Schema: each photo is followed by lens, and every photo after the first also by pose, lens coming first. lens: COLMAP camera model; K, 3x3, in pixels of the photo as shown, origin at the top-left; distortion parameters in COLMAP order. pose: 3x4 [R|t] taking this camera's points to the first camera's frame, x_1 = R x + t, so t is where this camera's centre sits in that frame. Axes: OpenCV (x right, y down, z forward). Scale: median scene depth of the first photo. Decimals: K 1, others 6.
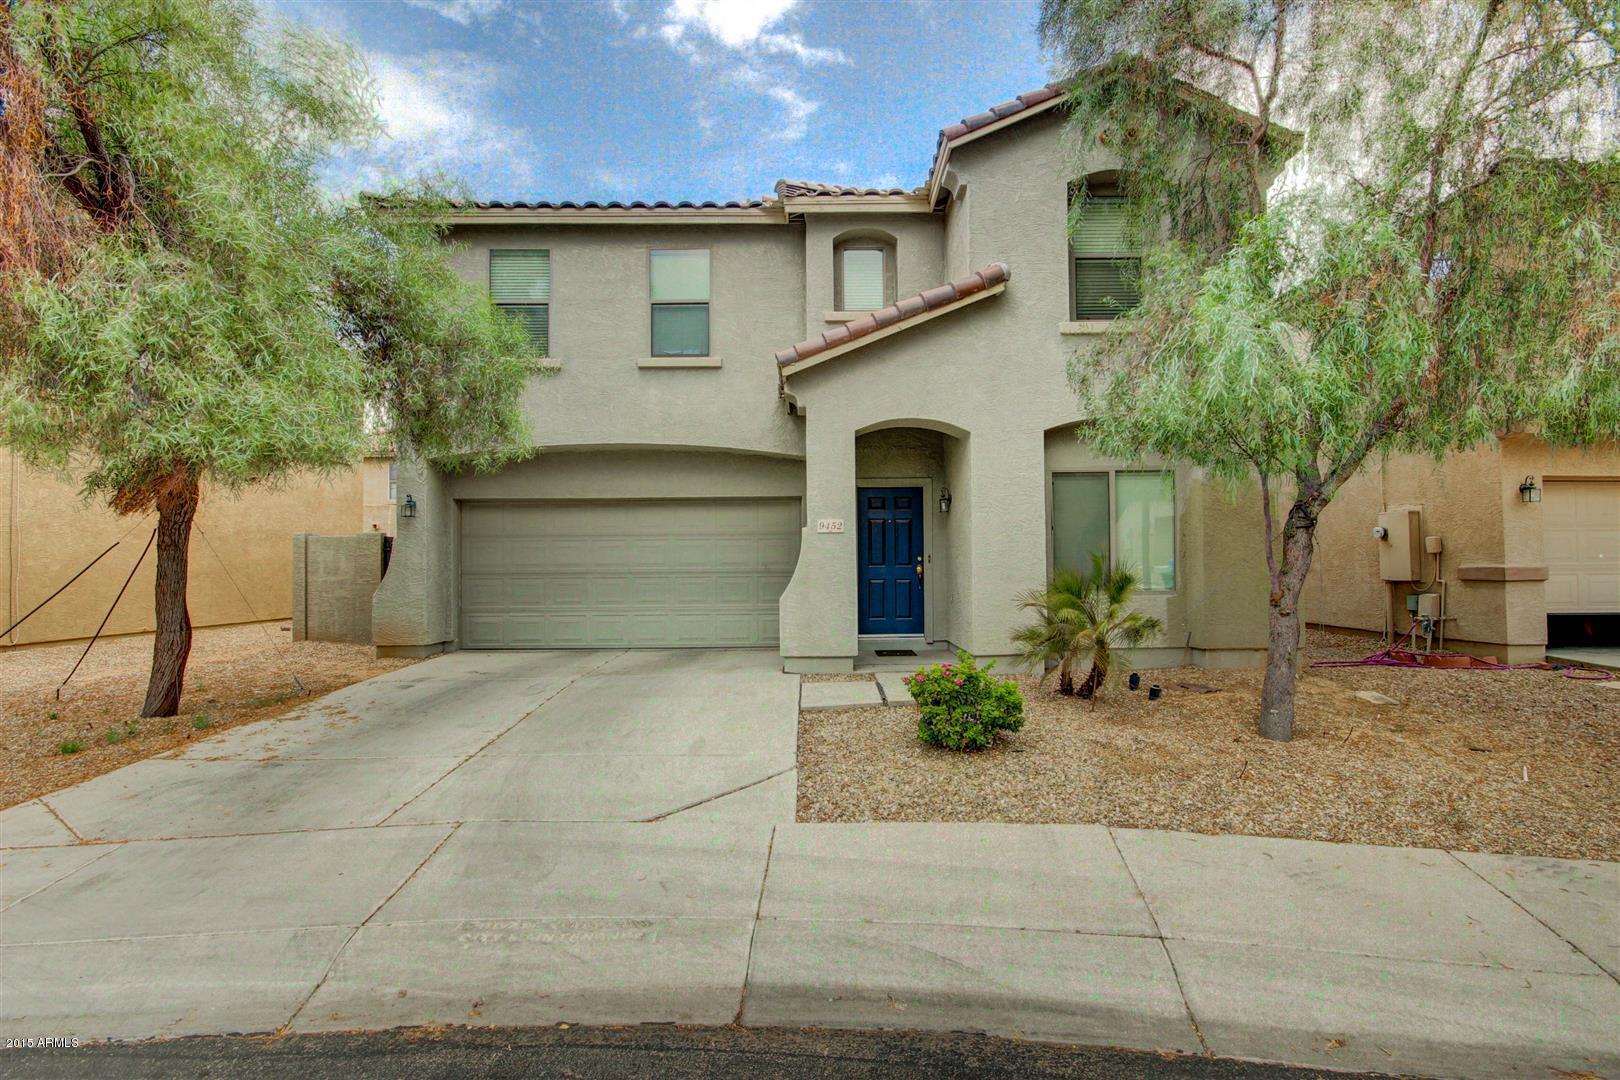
lens RADIAL K [[752.8, 0, 810.0], [0, 752.8, 540.0], [0, 0, 1]] dist [-0.005658, -0.000614]
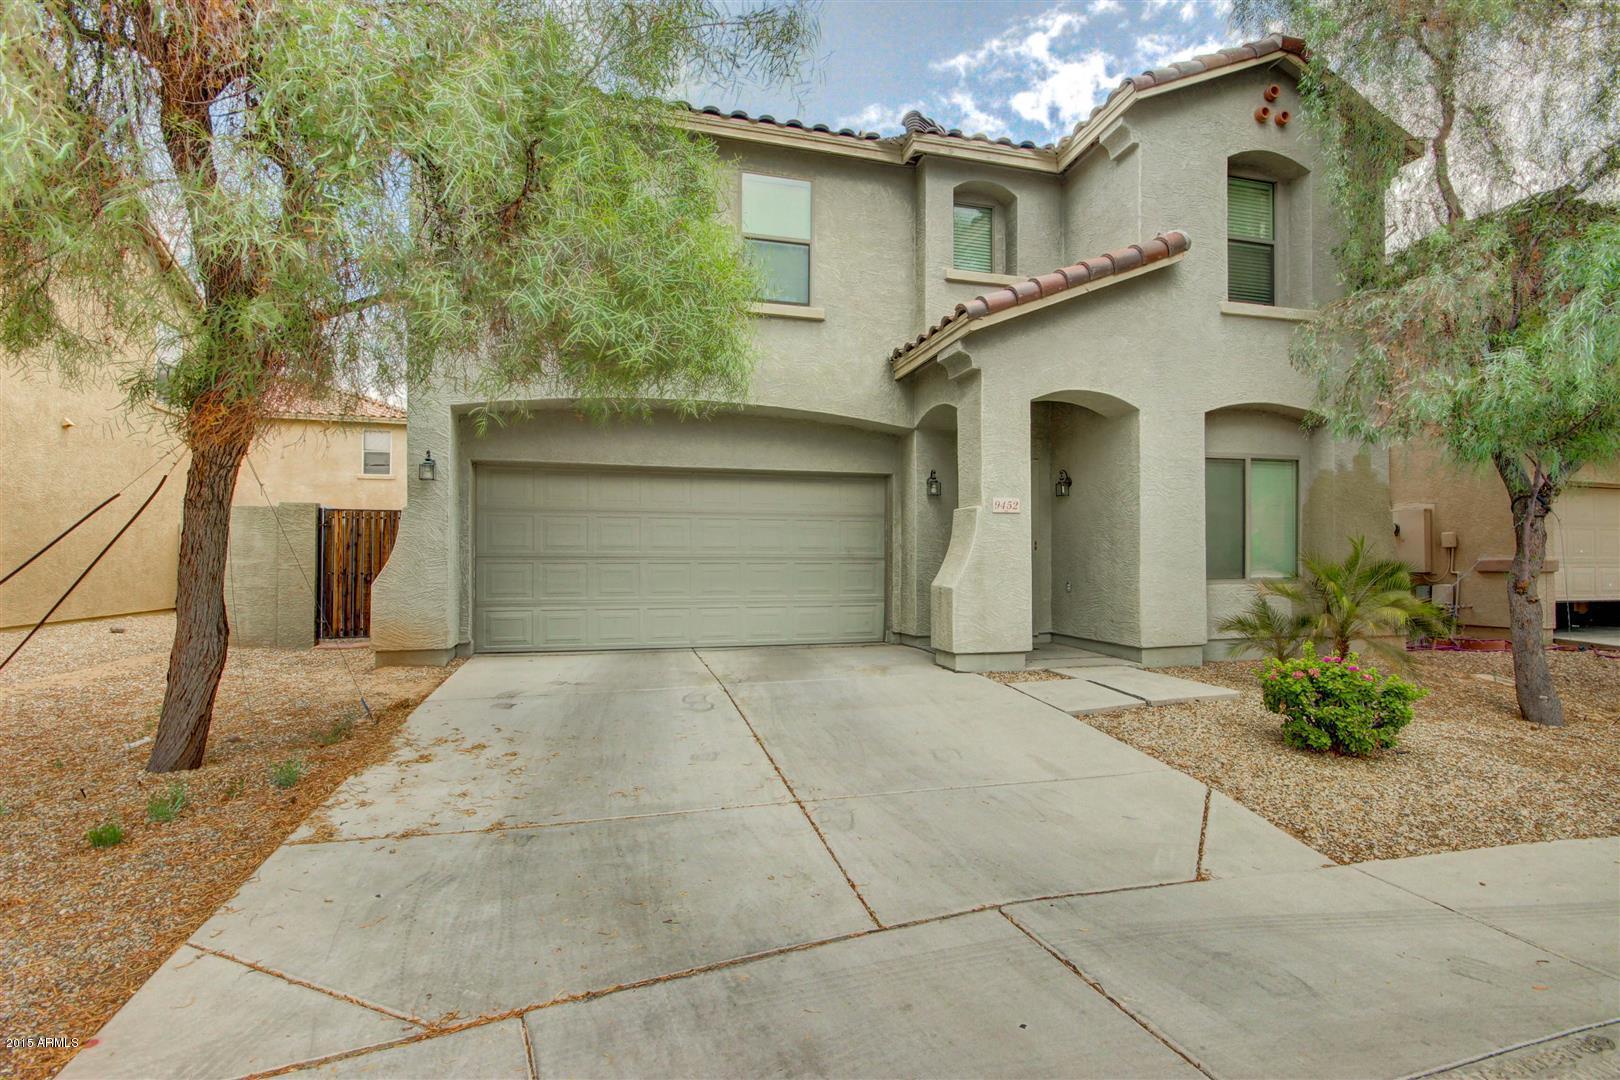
lens RADIAL K [[753.1, 0, 815.2], [0, 753.1, 540.8], [0, 0, 1]] dist [-0.004010, -0.000854]
pose [[0.966703, 0.016439, 0.255373, -0.396538], [-0.018815, 0.999799, 0.006864, 0.020342], [-0.255209, -0.011441, 0.966818, 0.189854]]
